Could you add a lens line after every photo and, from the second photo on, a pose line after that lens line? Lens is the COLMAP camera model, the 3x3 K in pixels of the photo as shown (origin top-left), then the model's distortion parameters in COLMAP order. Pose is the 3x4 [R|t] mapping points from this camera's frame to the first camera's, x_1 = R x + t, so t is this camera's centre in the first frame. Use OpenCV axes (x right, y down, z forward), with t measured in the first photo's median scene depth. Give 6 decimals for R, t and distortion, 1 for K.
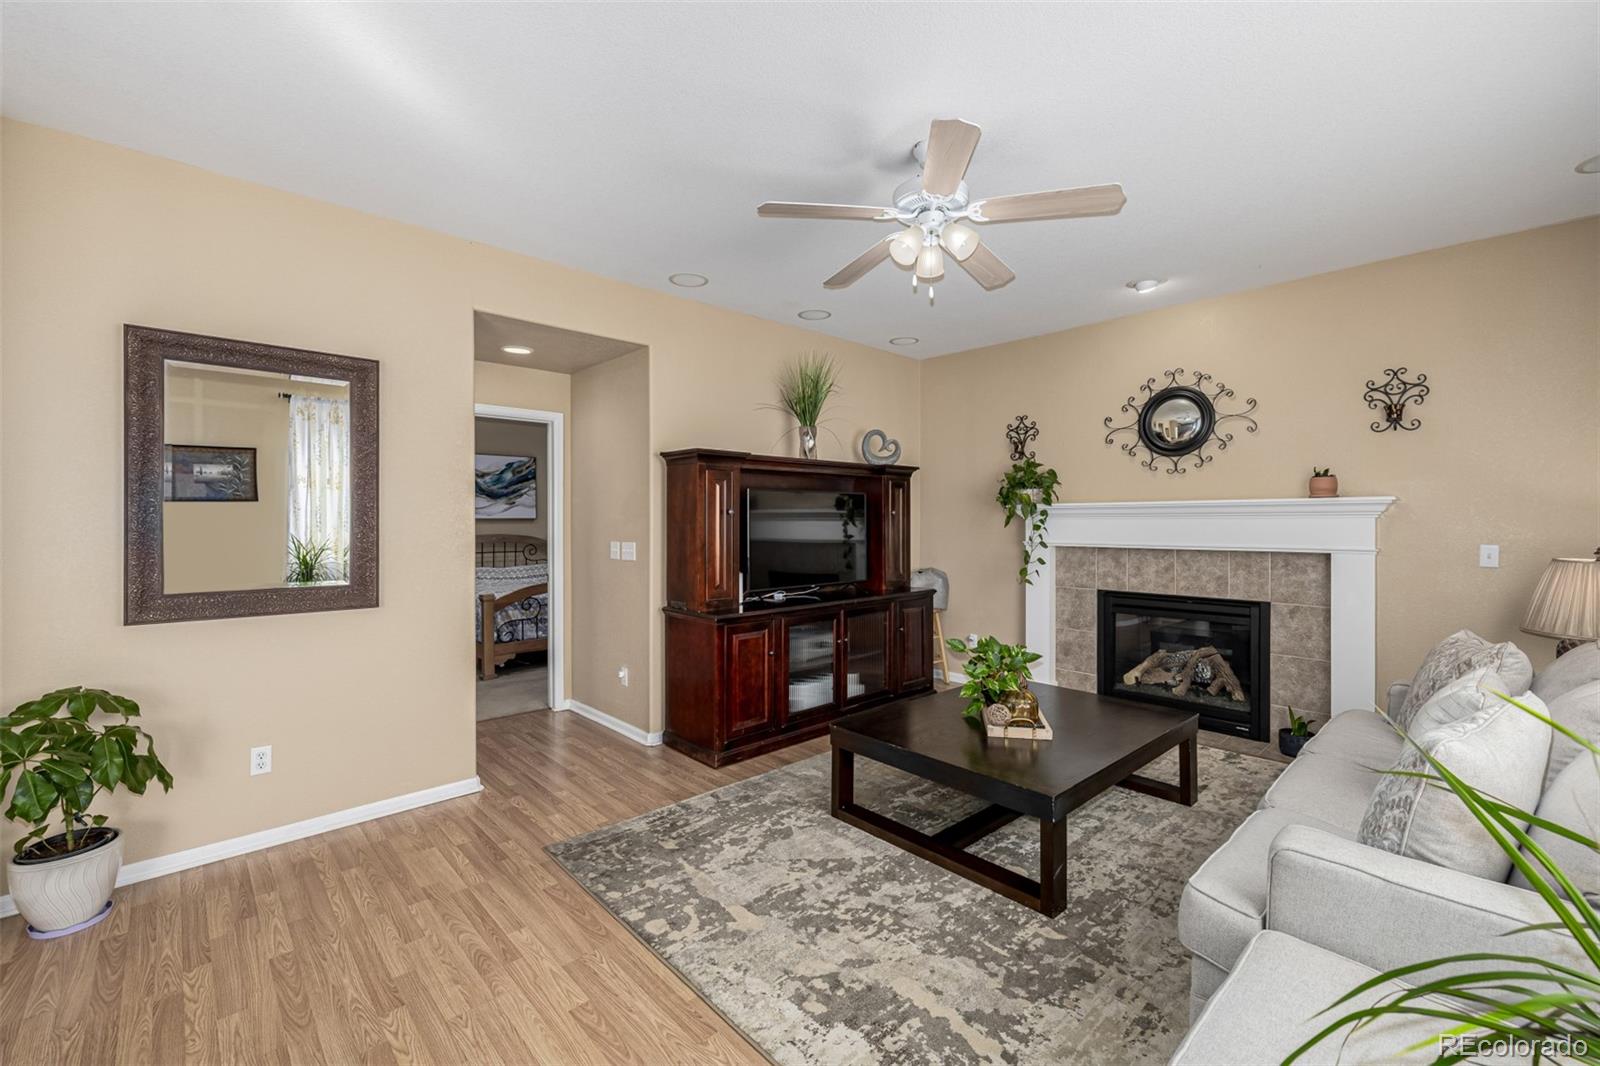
lens RADIAL K [[670.3, 0, 797.0], [0, 670.3, 520.2], [0, 0, 1]] dist [-0.001948, -0.000588]
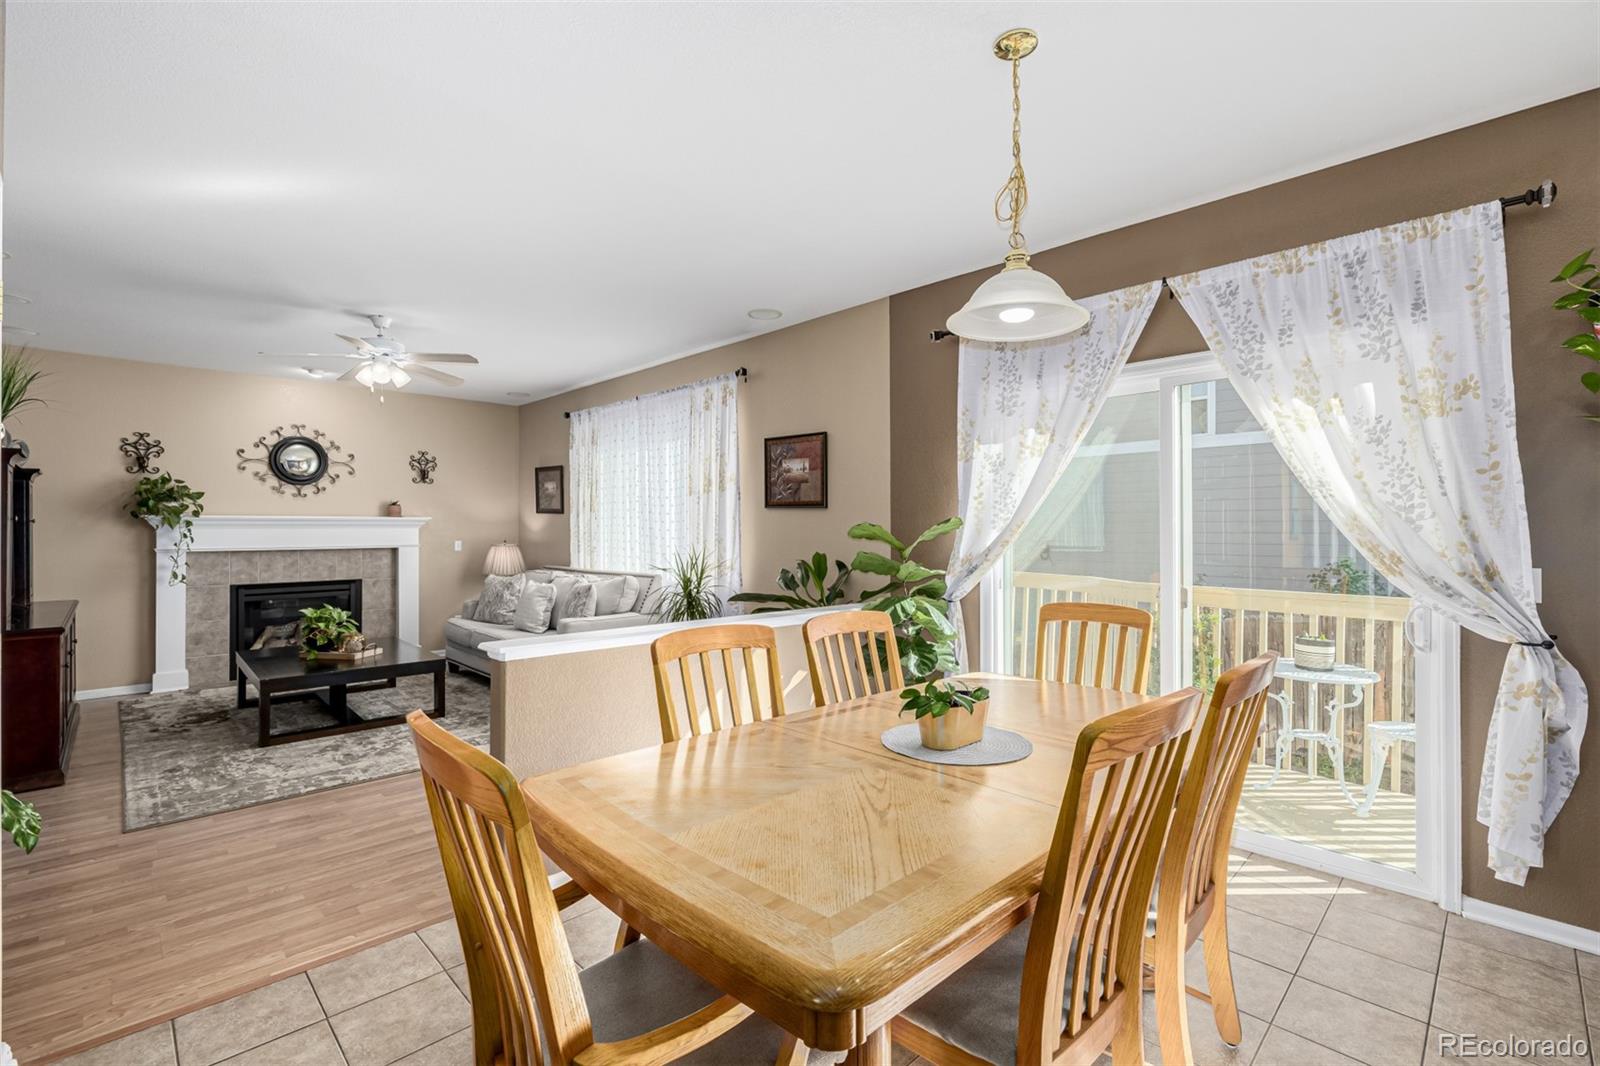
lens RADIAL K [[707.2, 0, 799.9], [0, 707.2, 531.3], [0, 0, 1]] dist [-0.007607, 0.000051]
pose [[-0.023311, -0.000381, 0.999728, -0.998361], [0.003264, 0.999995, 0.000458, 0.006696], [-0.999723, 0.003274, -0.023309, -0.037585]]
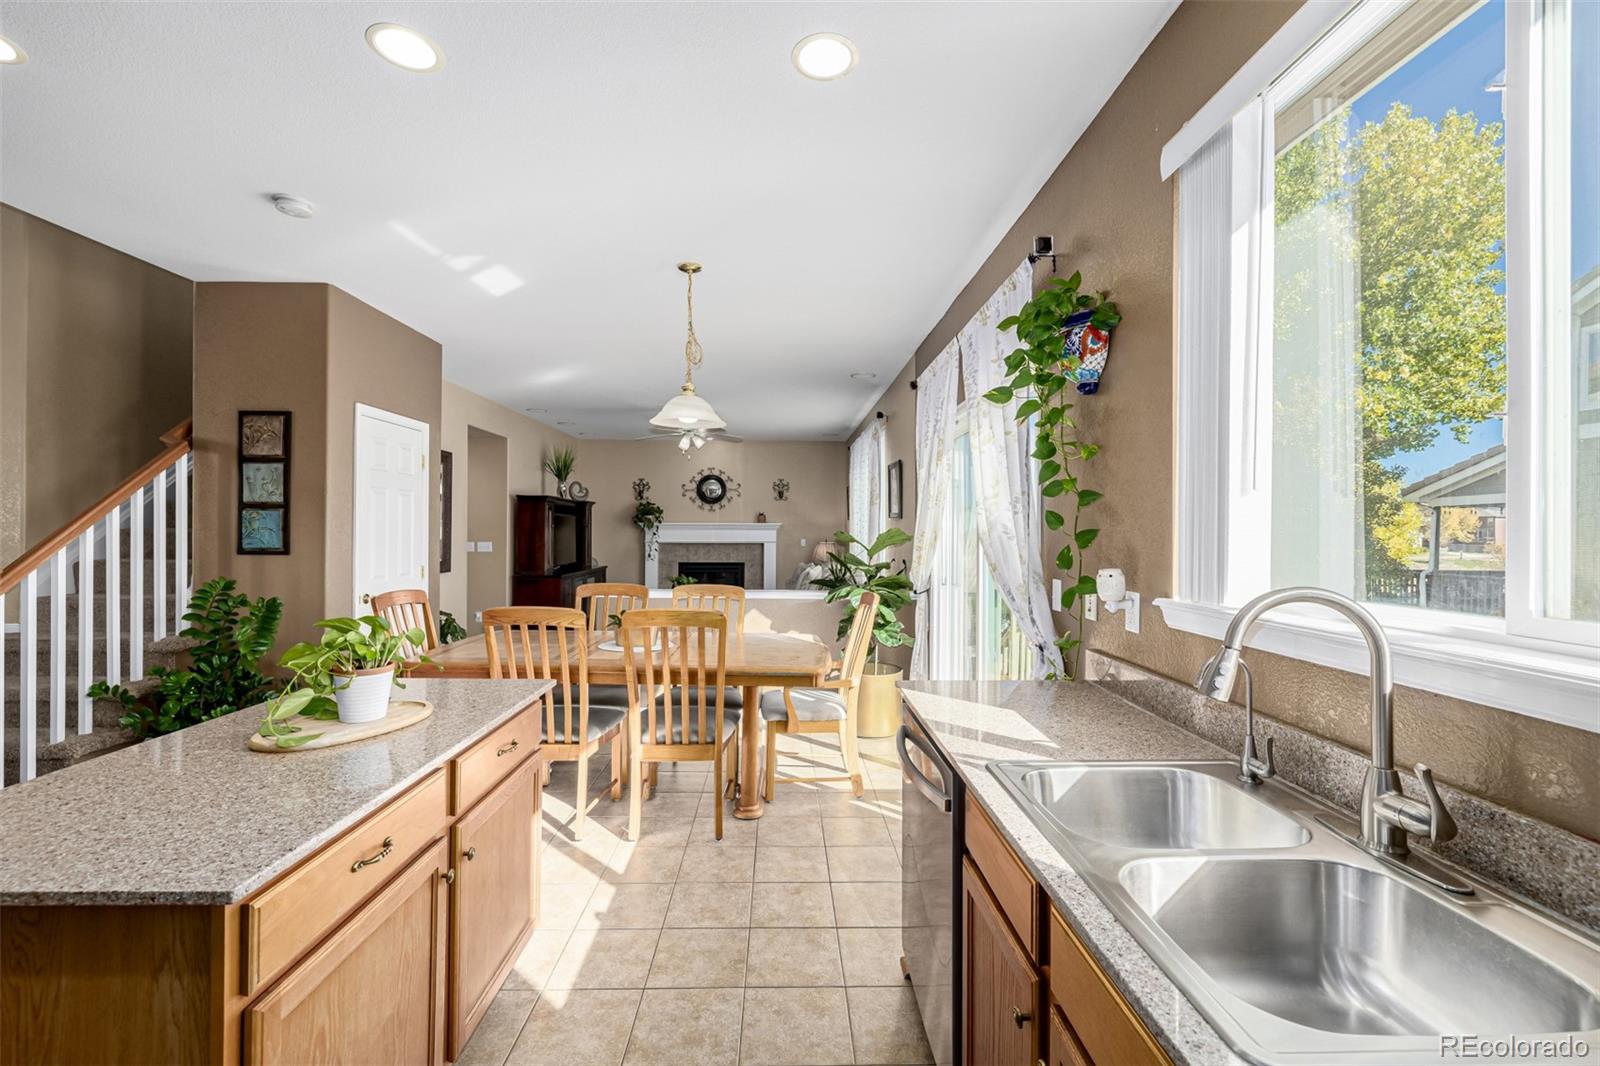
lens RADIAL K [[670.3, 0, 797.8], [0, 670.3, 529.8], [0, 0, 1]] dist [-0.001948, -0.000588]
pose [[0.662777, 0.002811, 0.748812, -1.045650], [-0.004070, 0.999992, -0.000150, -0.004373], [-0.748806, -0.002948, 0.662783, -0.832233]]
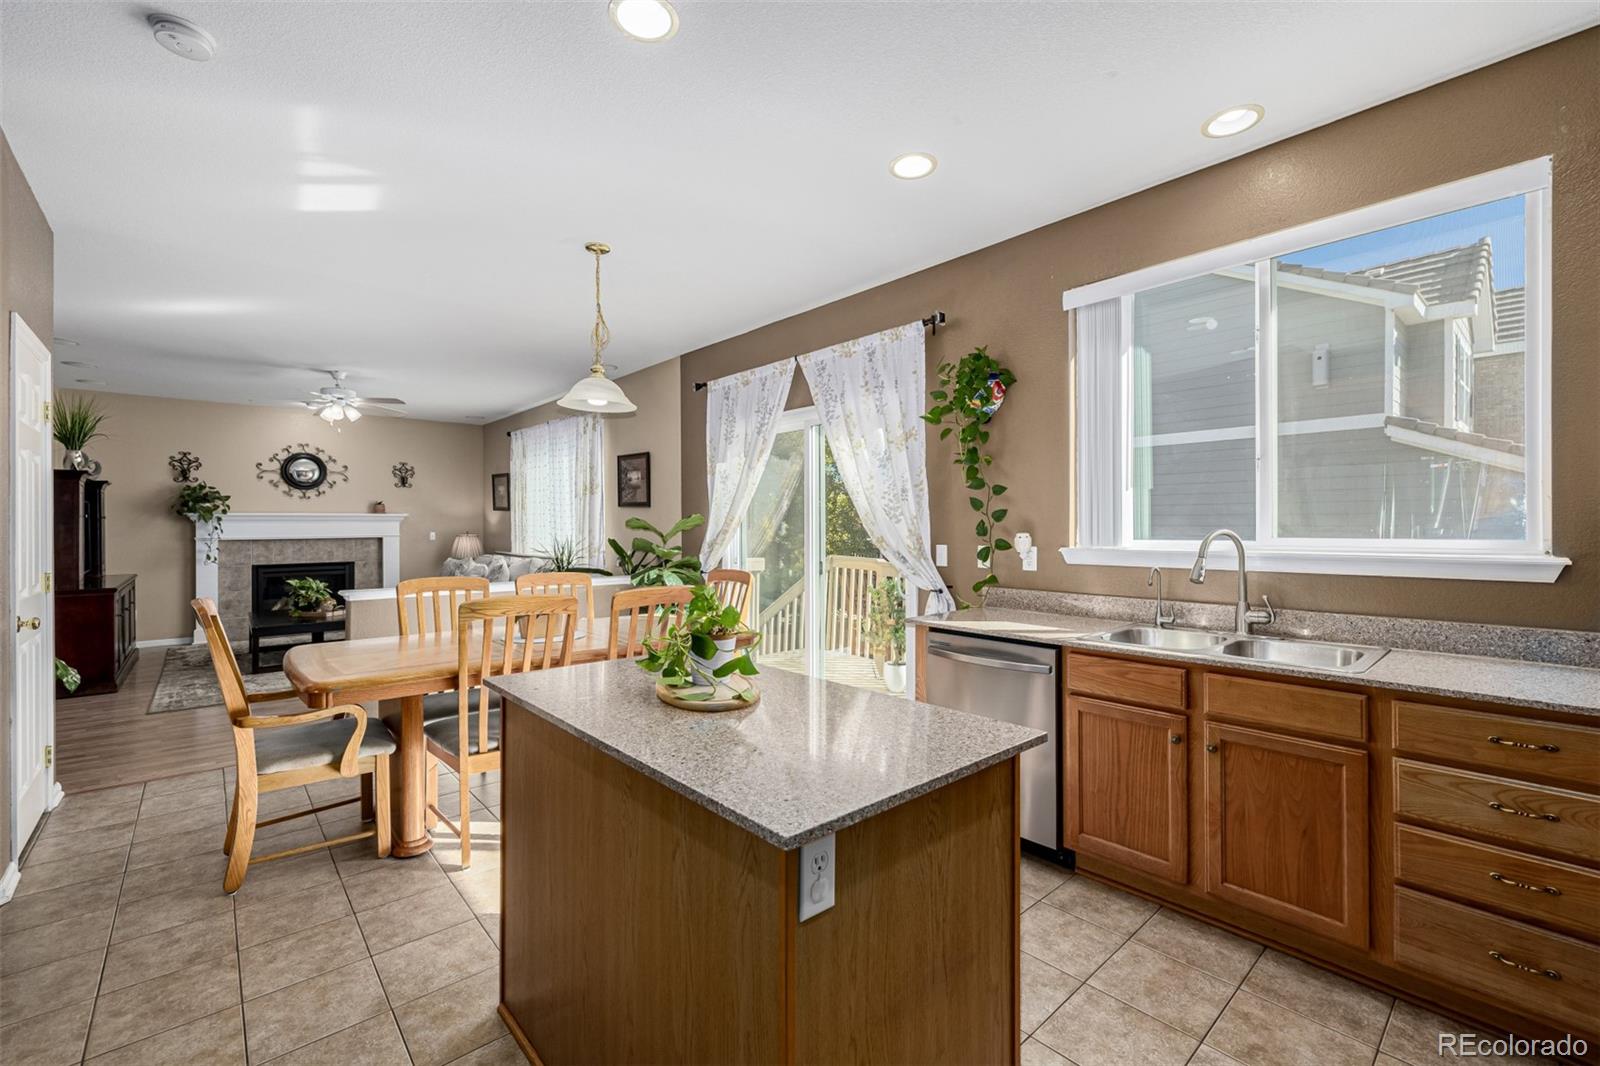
lens RADIAL K [[670.3, 0, 798.2], [0, 670.3, 529.3], [0, 0, 1]] dist [-0.001948, -0.000588]
pose [[0.027207, -0.007296, 0.999603, -1.323522], [0.004938, 0.999962, 0.007164, 0.010173], [-0.999618, 0.004742, 0.027242, -0.455468]]
